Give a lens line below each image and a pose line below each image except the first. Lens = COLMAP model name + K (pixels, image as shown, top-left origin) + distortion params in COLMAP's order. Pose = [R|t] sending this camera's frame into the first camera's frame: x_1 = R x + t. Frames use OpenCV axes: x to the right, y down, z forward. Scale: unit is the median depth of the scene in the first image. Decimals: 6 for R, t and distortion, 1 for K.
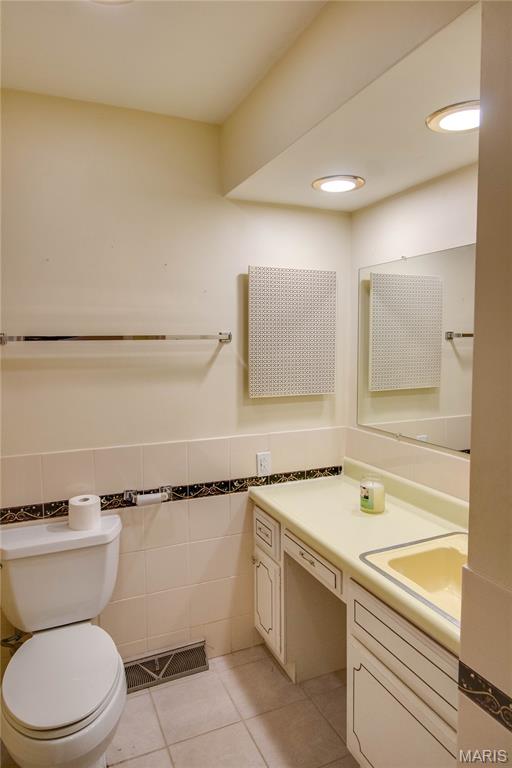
lens RADIAL K [[491.4, 0, 255.0], [0, 491.4, 383.3], [0, 0, 1]] dist [0.007808, -0.003449]
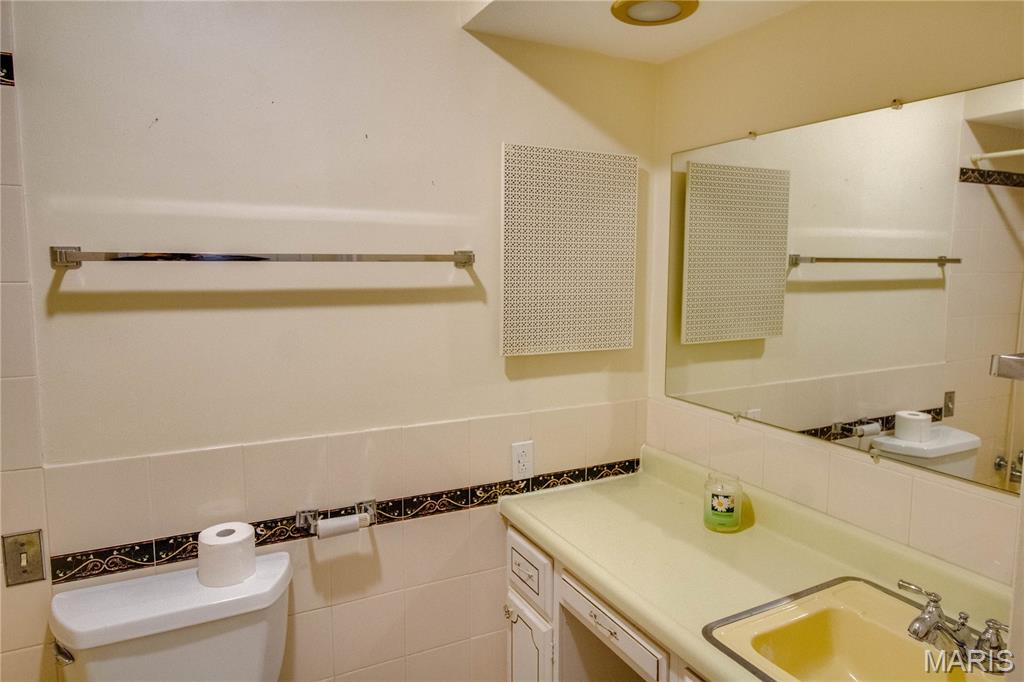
lens RADIAL K [[655.1, 0, 534.4], [0, 655.1, 336.1], [0, 0, 1]] dist [0.007808, -0.003449]
pose [[0.996774, 0.001447, 0.080243, -0.038340], [-0.003127, 0.999778, 0.020824, -0.014333], [-0.080195, -0.021008, 0.996558, 0.172379]]
